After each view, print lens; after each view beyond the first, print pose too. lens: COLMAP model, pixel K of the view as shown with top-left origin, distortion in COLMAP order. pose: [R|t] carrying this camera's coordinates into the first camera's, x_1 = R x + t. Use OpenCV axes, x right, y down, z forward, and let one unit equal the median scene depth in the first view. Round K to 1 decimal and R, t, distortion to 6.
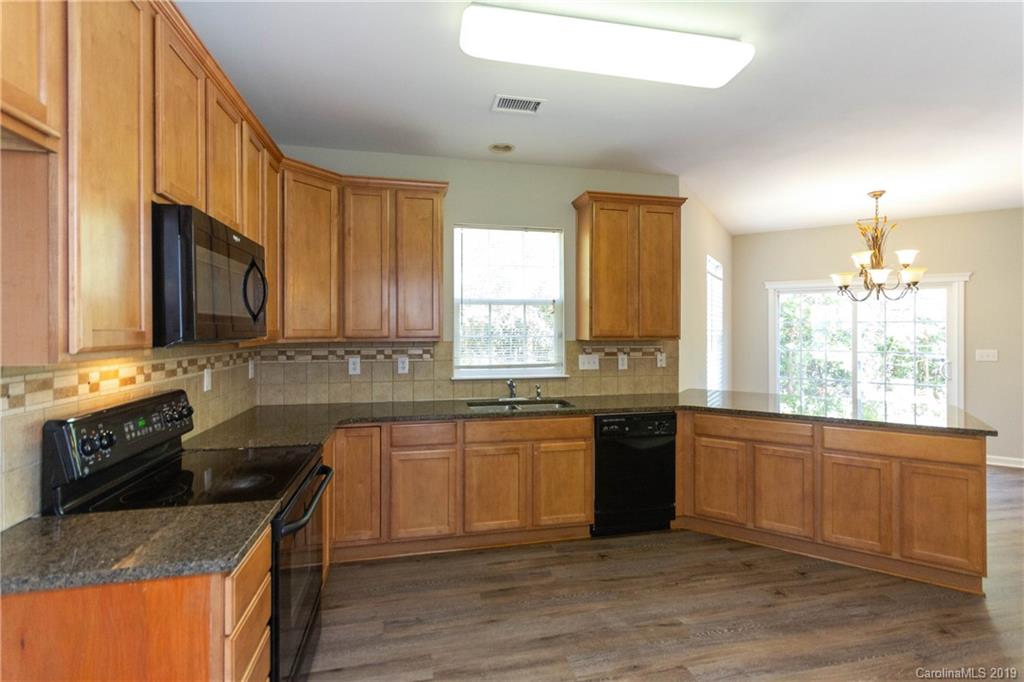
lens RADIAL K [[481.1, 0, 517.2], [0, 481.1, 336.1], [0, 0, 1]] dist [0.003092, 0.000487]
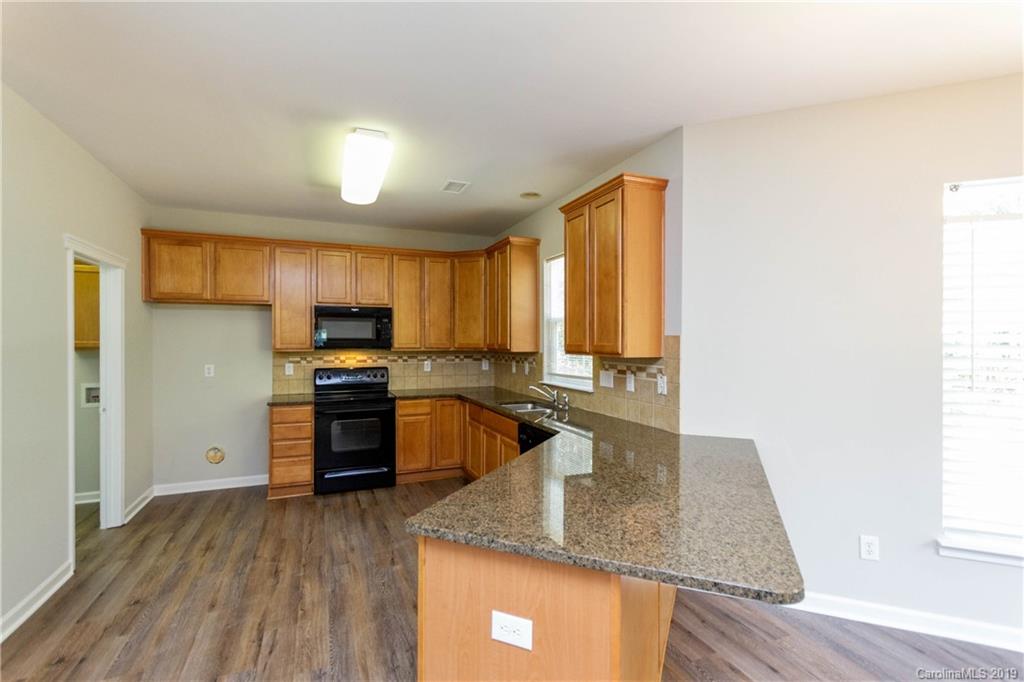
lens RADIAL K [[473.3, 0, 508.1], [0, 473.3, 343.3], [0, 0, 1]] dist [0.001542, 0.000606]
pose [[0.163470, 0.002678, -0.986545, 1.021876], [-0.012205, 0.999925, 0.000692, -0.013143], [0.986473, 0.011928, 0.163491, 0.663835]]
